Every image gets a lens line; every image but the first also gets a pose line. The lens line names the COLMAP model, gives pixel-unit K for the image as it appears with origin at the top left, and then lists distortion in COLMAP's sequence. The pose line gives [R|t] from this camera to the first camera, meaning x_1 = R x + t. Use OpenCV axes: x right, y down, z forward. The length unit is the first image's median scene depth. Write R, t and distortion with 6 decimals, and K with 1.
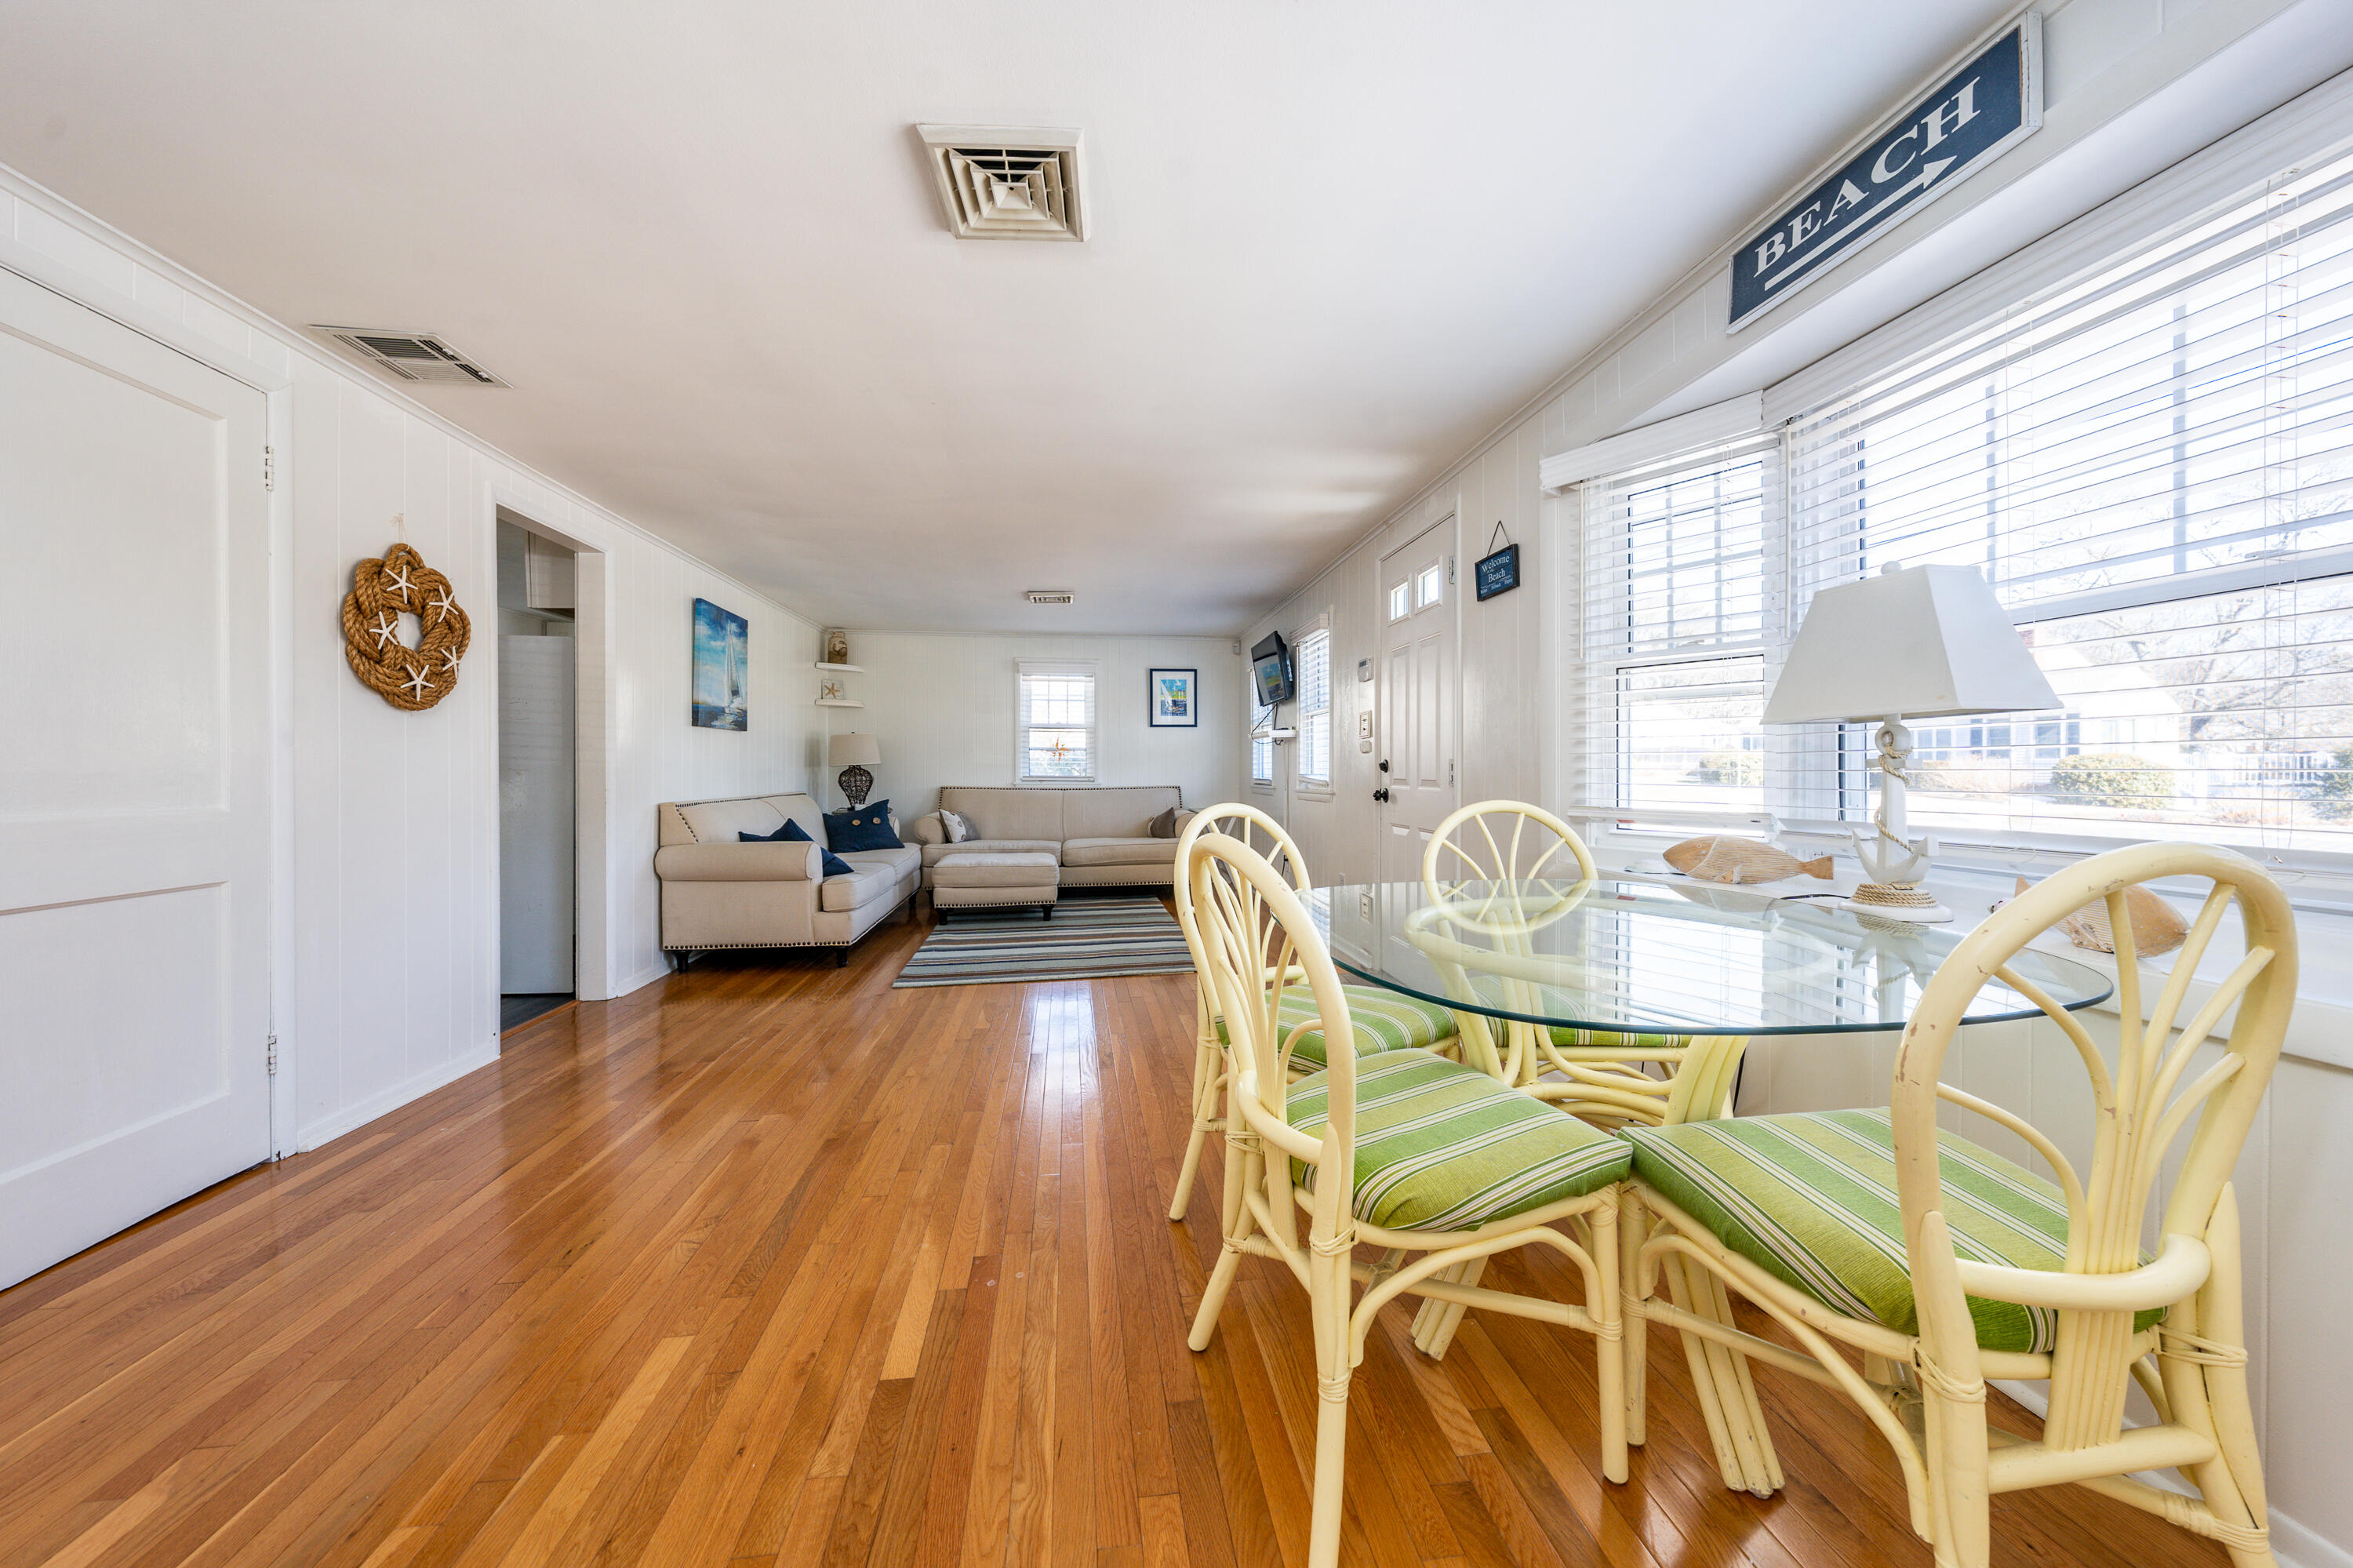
lens RADIAL K [[800.0, 0, 1167.3], [0, 800.0, 773.6], [0, 0, 1]] dist [-0.019089, 0.000011]
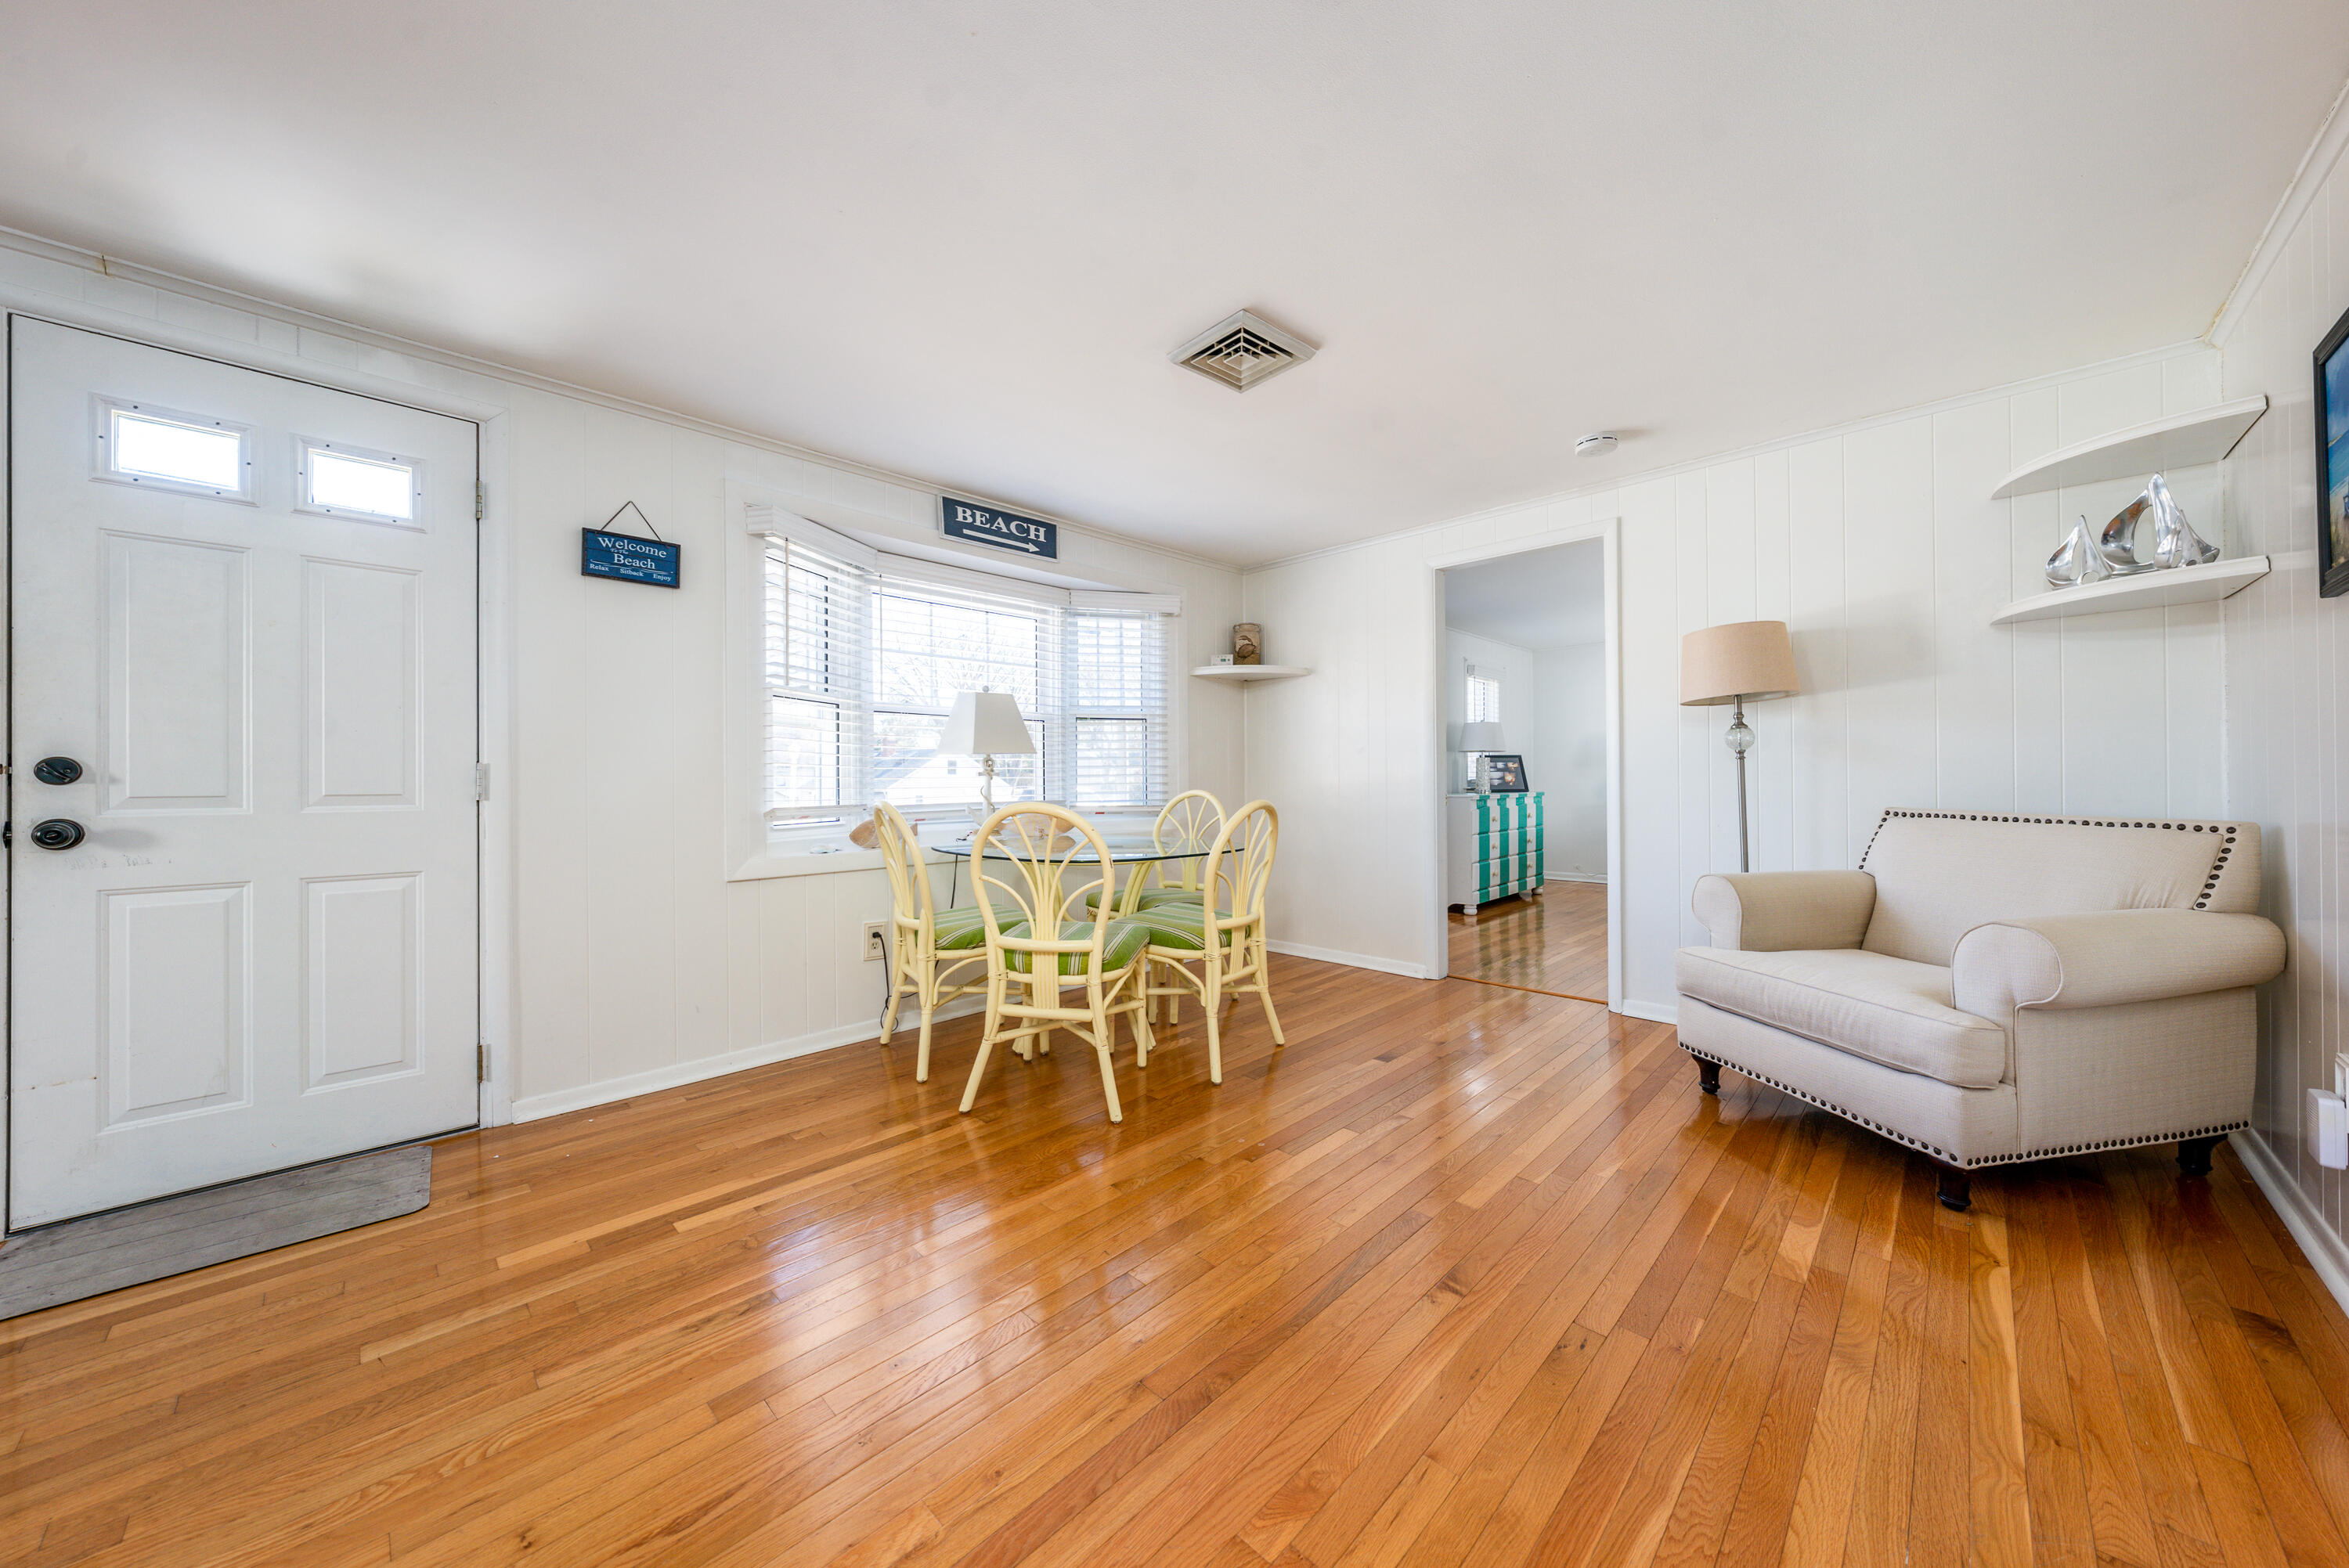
lens RADIAL K [[814.8, 0, 1189.9], [0, 814.8, 778.1], [0, 0, 1]] dist [-0.001716, -0.000213]
pose [[-0.630334, 0.008422, 0.776278, -0.576774], [0.011580, 0.999932, -0.001445, 0.003205], [-0.776237, 0.008079, -0.630389, 0.912099]]
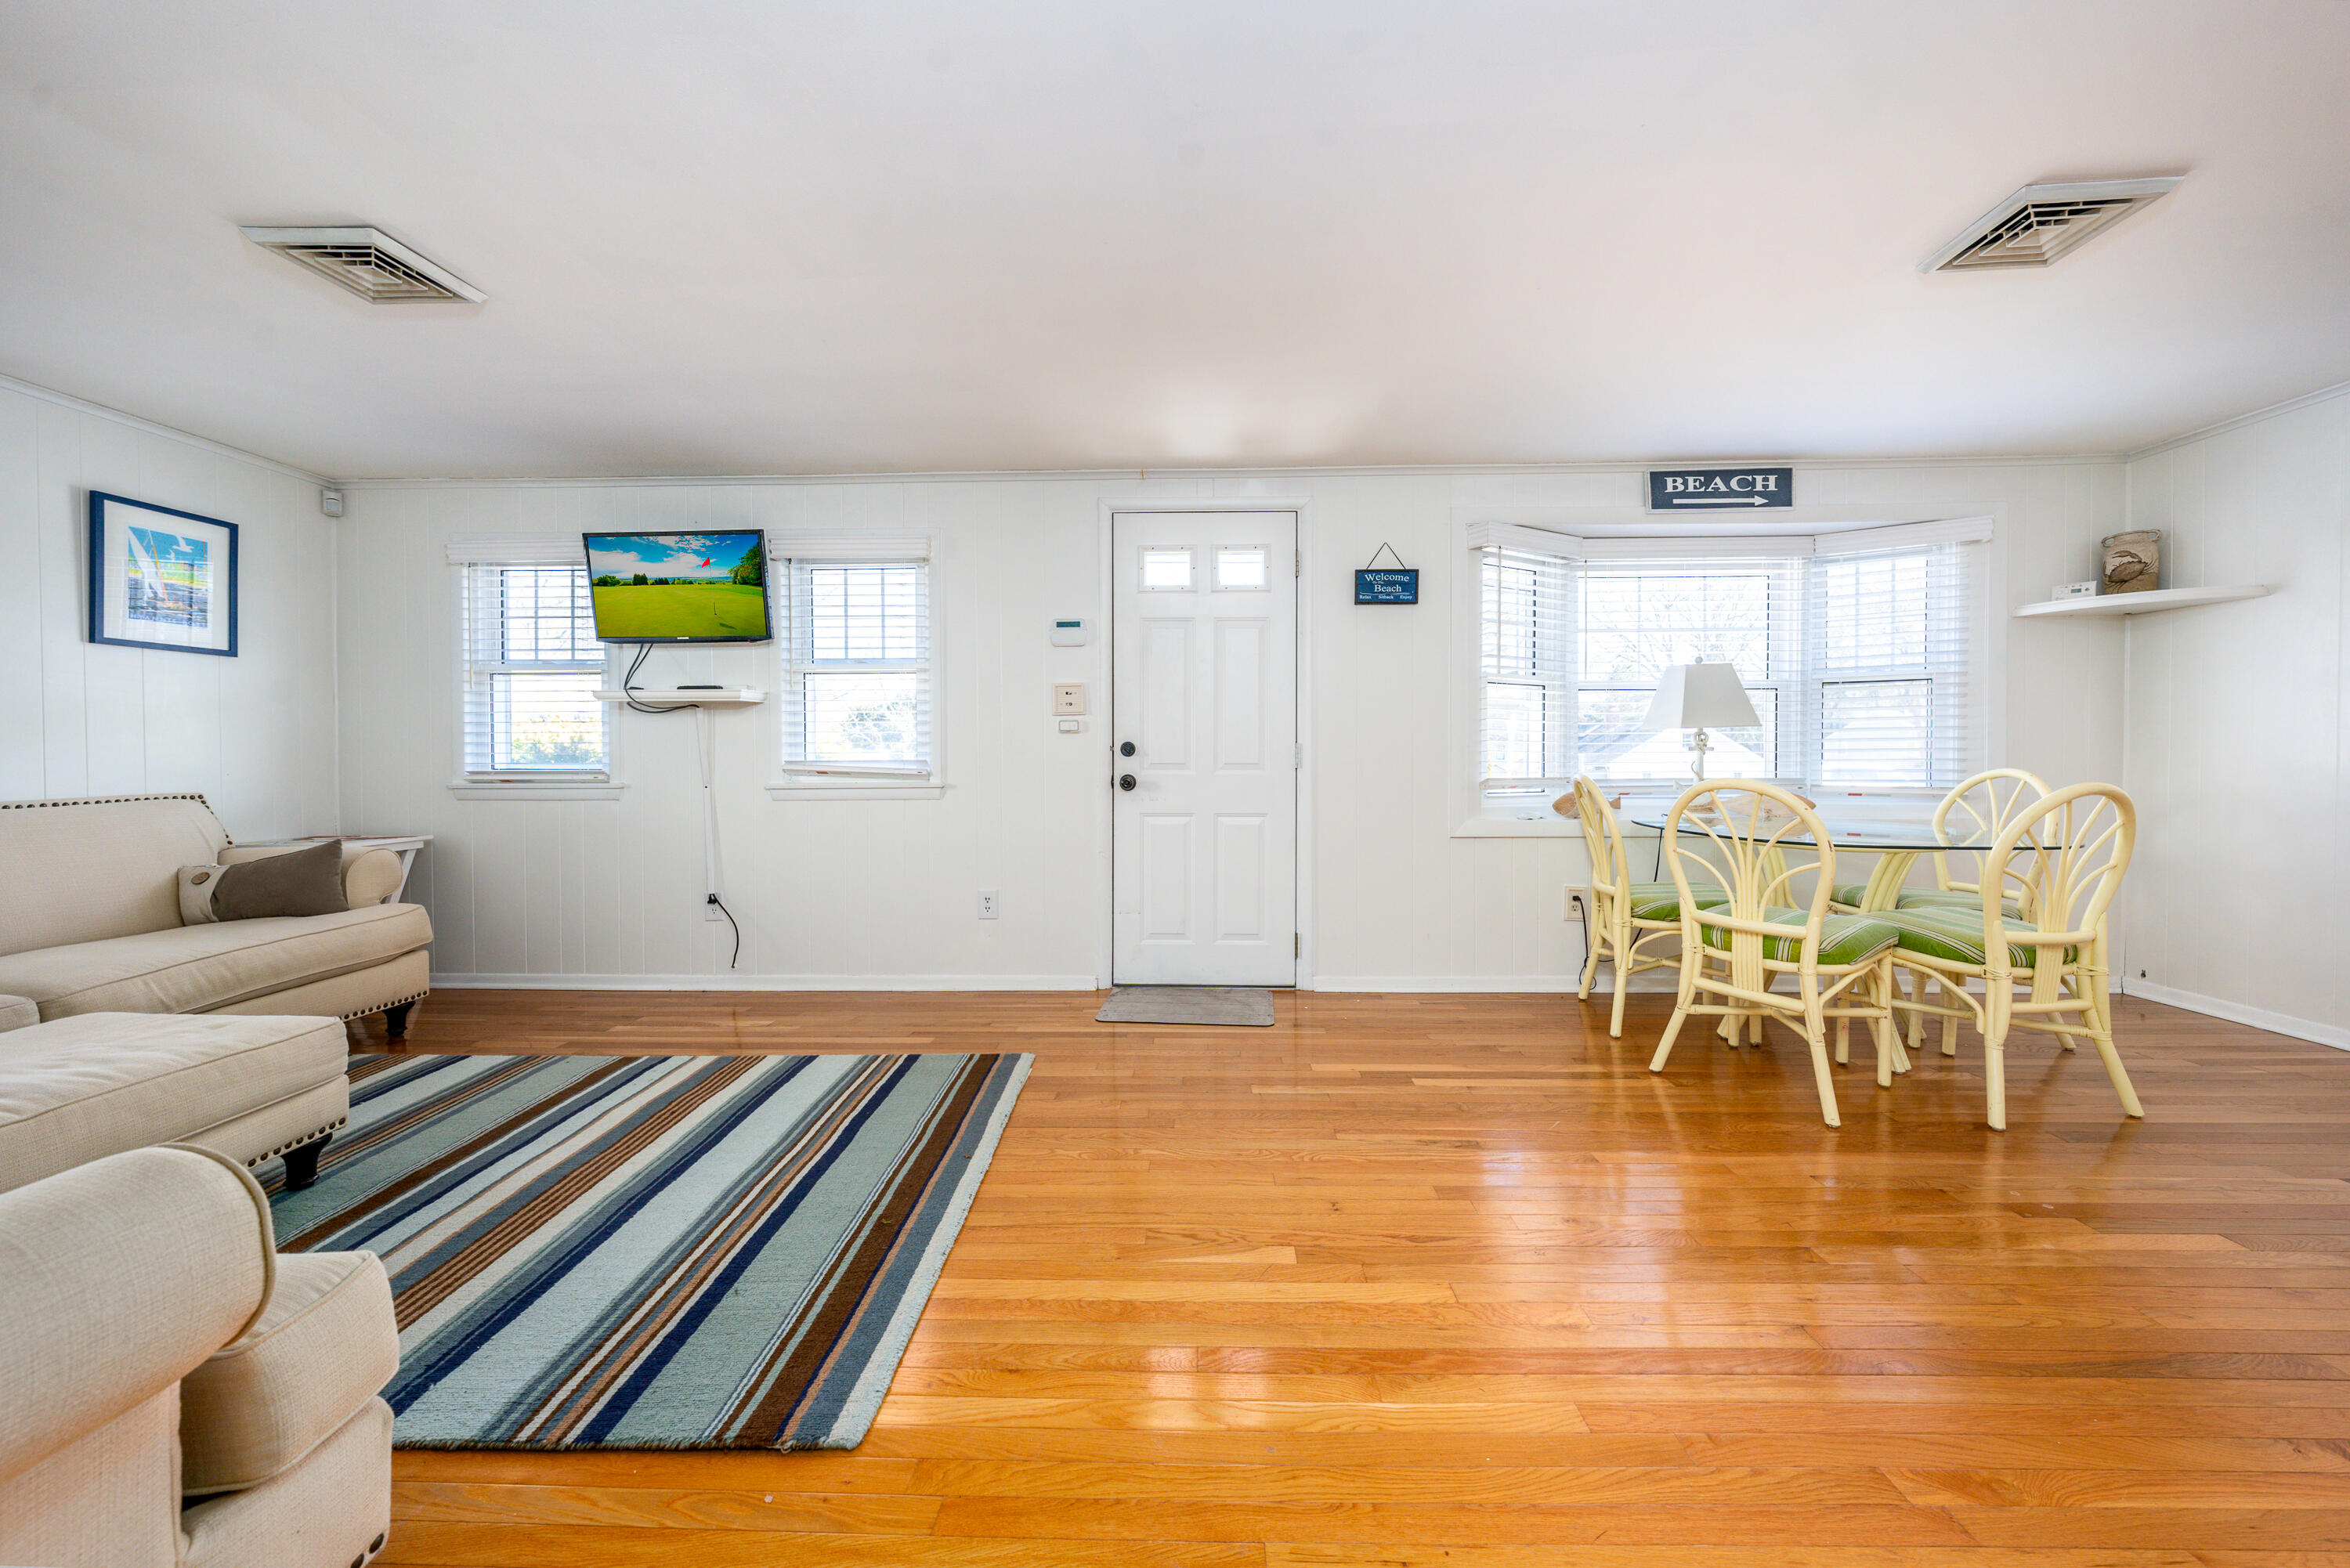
lens RADIAL K [[839.8, 0, 1172.0], [0, 839.8, 770.7], [0, 0, 1]] dist [-0.006961, -0.000012]
pose [[0.156662, -0.014396, 0.987547, -0.723588], [0.006812, 0.999886, 0.013495, 0.002055], [-0.987629, 0.004613, 0.156743, 0.934990]]
